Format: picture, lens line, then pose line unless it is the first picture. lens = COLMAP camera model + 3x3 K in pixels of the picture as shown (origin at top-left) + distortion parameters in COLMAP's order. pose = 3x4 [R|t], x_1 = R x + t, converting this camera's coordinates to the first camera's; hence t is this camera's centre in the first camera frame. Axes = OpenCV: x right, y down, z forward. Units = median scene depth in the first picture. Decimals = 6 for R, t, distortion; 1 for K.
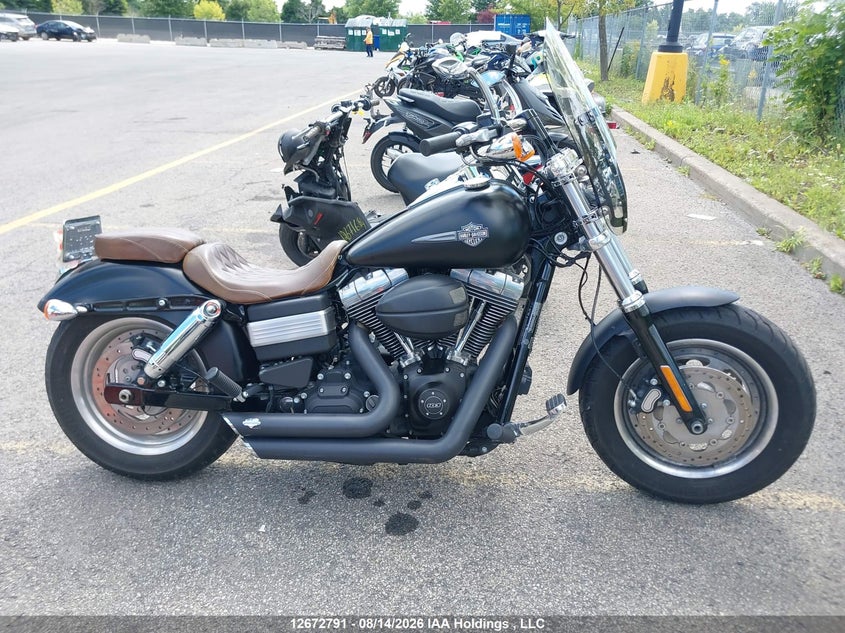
lens RADIAL K [[661.1, 0, 435.6], [0, 661.1, 316.8], [0, 0, 1]] dist [0.014319, -0.012777]
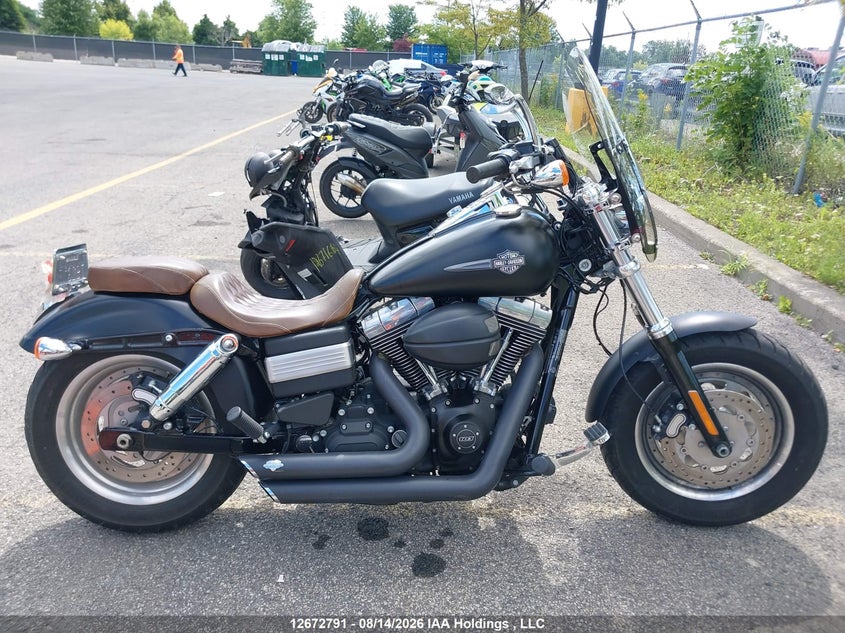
lens RADIAL K [[661.1, 0, 435.6], [0, 661.1, 316.8], [0, 0, 1]] dist [0.014319, -0.012777]
pose [[0.992462, -0.016269, 0.121469, -0.149921], [0.020693, 0.999164, -0.035246, -0.010018], [-0.120795, 0.037493, 0.991969, 0.038353]]
